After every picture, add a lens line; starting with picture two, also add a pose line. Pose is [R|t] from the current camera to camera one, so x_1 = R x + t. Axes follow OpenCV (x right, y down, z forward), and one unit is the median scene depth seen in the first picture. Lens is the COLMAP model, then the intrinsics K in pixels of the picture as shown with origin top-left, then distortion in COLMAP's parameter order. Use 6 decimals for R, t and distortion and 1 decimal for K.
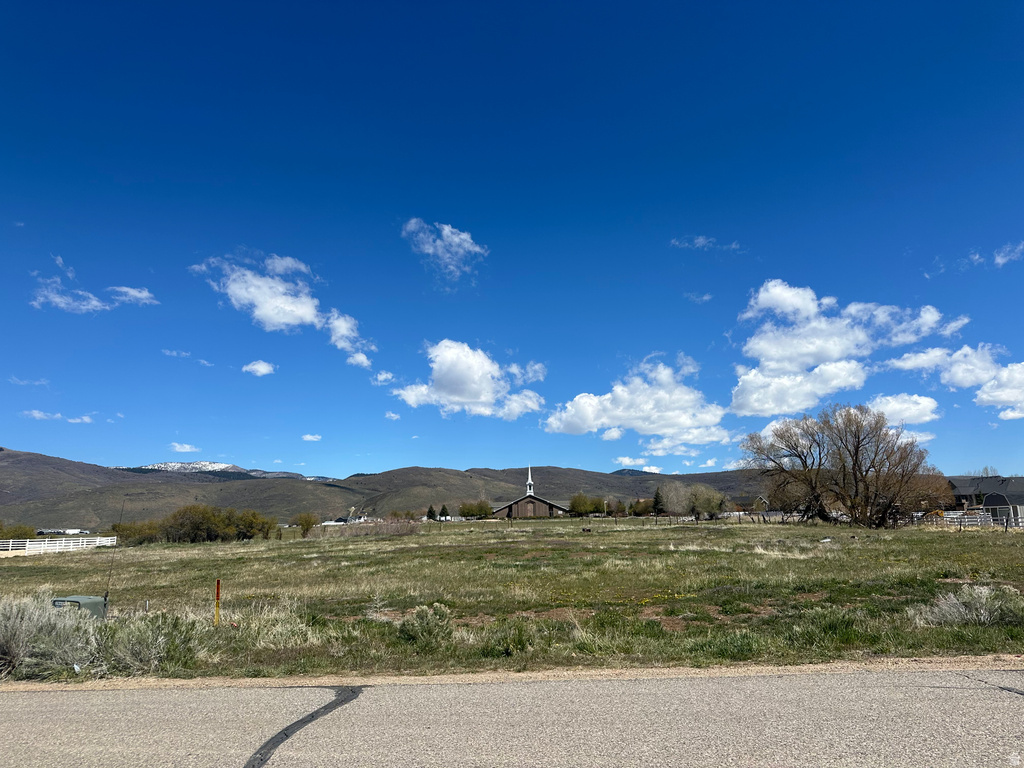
lens RADIAL K [[708.4, 0, 509.7], [0, 708.4, 355.0], [0, 0, 1]] dist [0.150917, -0.253757]
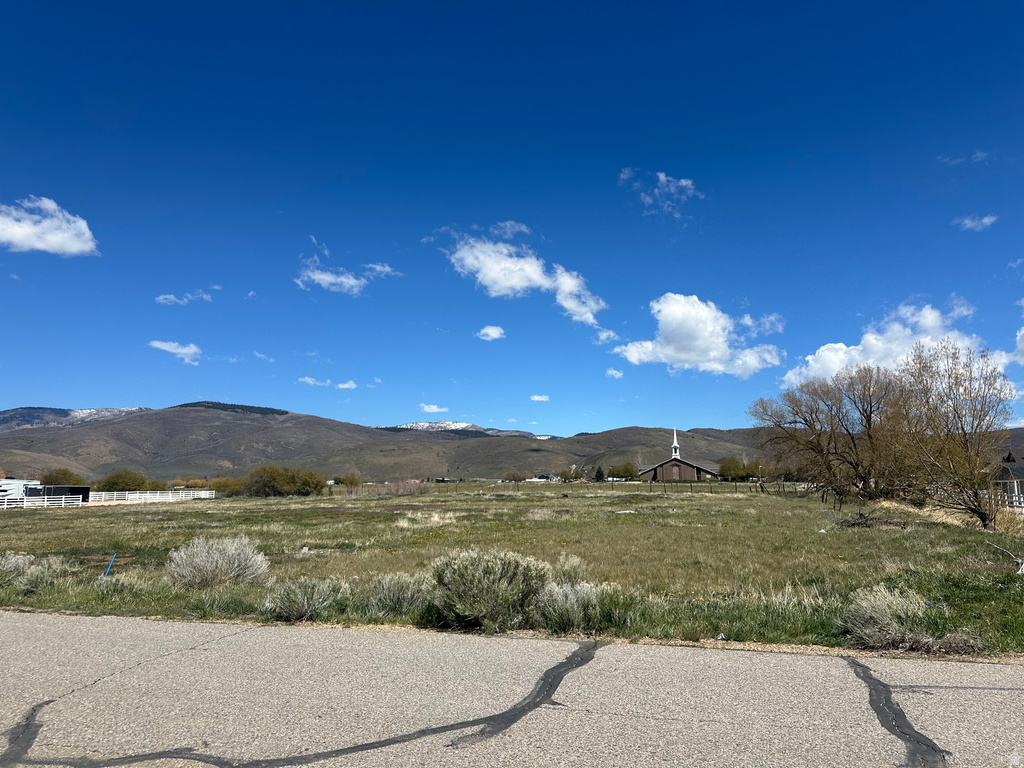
lens RADIAL K [[725.2, 0, 509.1], [0, 725.2, 366.0], [0, 0, 1]] dist [0.068595, -0.103169]
pose [[0.944356, -0.032926, -0.327273, 0.111295], [0.056991, 0.996307, 0.064216, -0.003663], [0.323950, -0.079295, 0.942745, 0.002024]]
